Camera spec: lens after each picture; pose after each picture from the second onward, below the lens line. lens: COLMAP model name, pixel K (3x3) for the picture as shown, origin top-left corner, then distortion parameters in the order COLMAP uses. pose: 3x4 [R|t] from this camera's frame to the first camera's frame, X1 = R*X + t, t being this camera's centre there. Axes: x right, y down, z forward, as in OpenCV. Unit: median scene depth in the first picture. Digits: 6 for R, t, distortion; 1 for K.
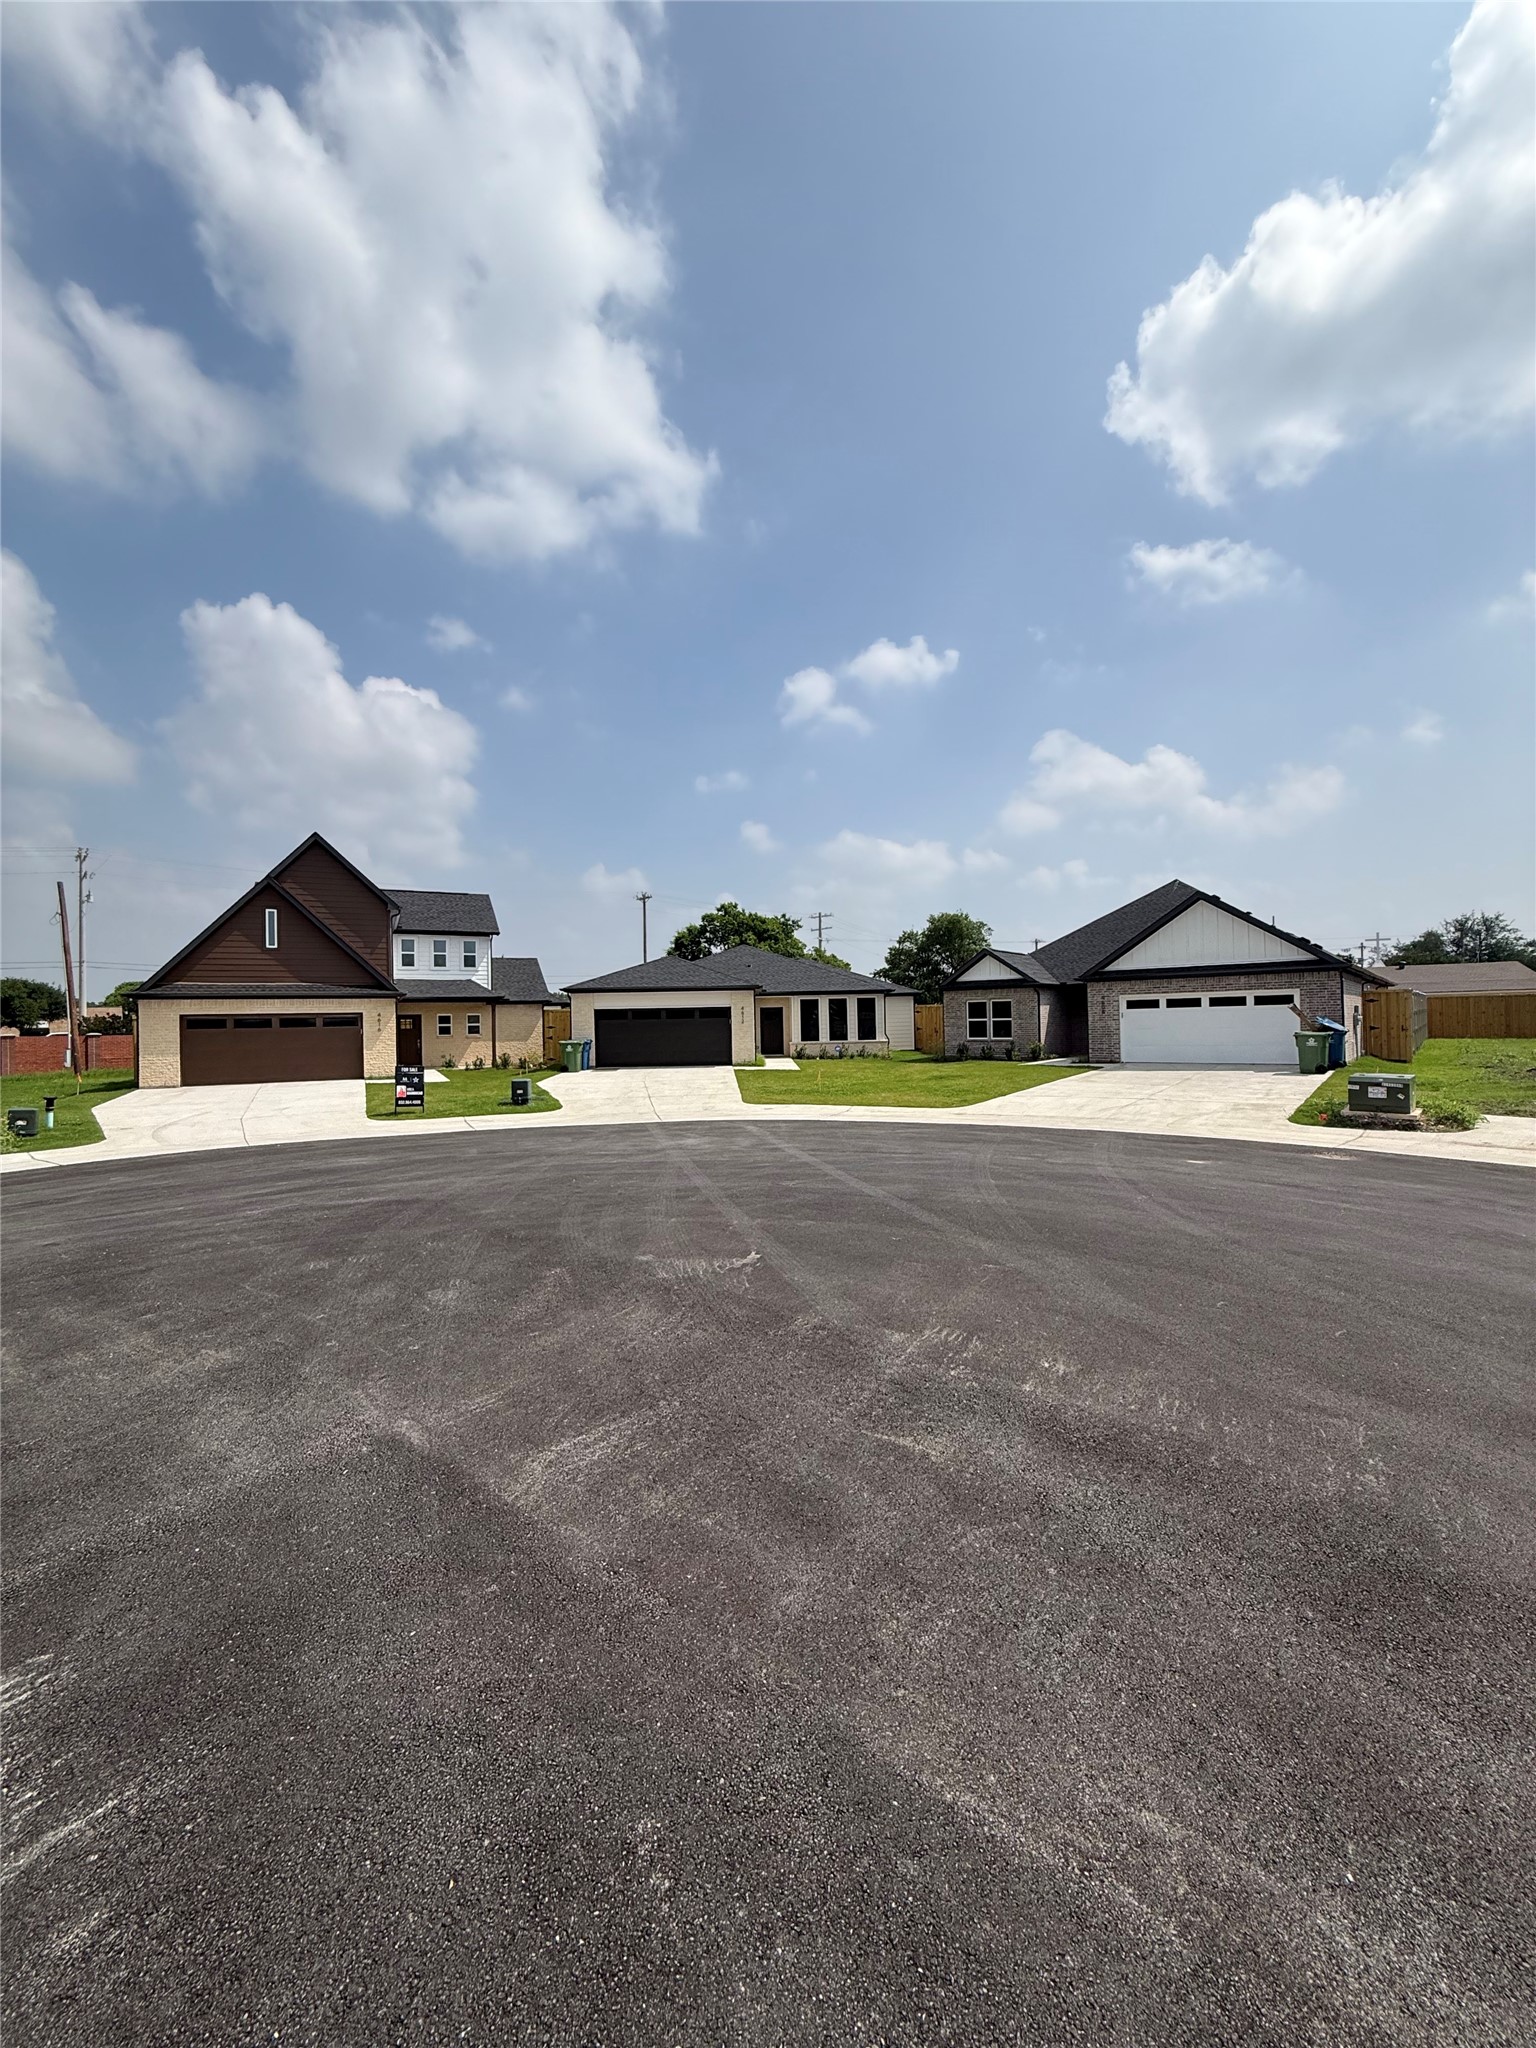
lens RADIAL K [[826.2, 0, 770.2], [0, 826.2, 1018.1], [0, 0, 1]] dist [-0.001450, 0.000331]
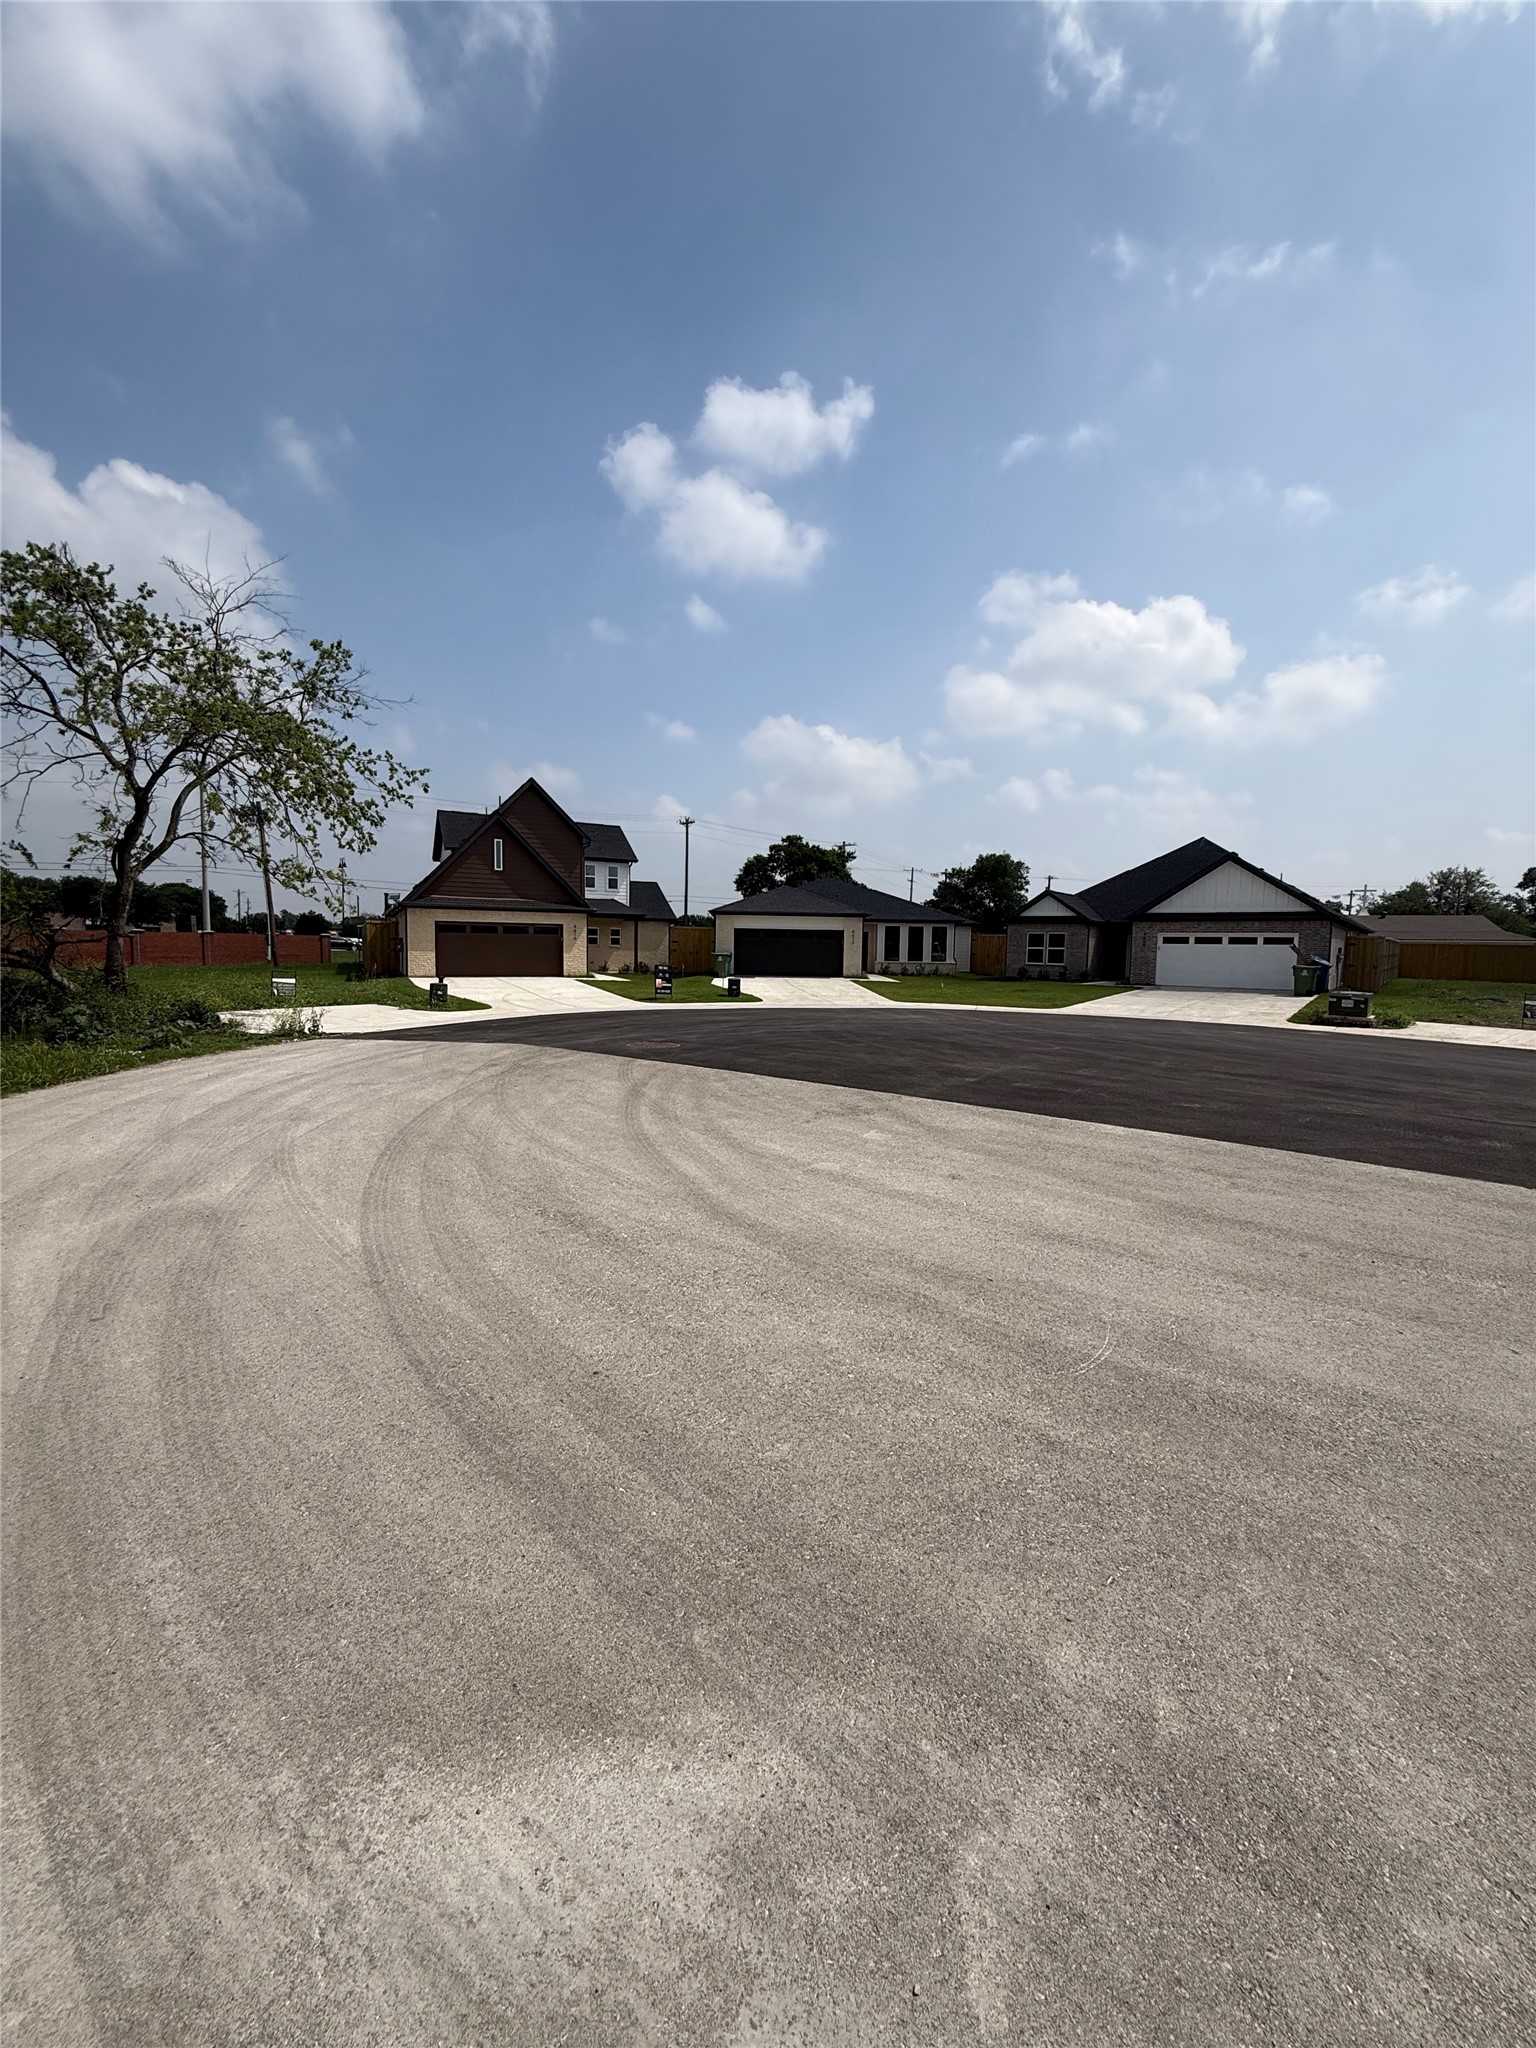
lens RADIAL K [[826.2, 0, 770.0], [0, 826.2, 1027.9], [0, 0, 1]] dist [-0.001450, 0.000331]
pose [[0.999207, 0.035103, 0.018811, -0.157561], [-0.036874, 0.993889, 0.104042, 0.006429], [-0.015044, -0.104654, 0.994395, -0.222430]]
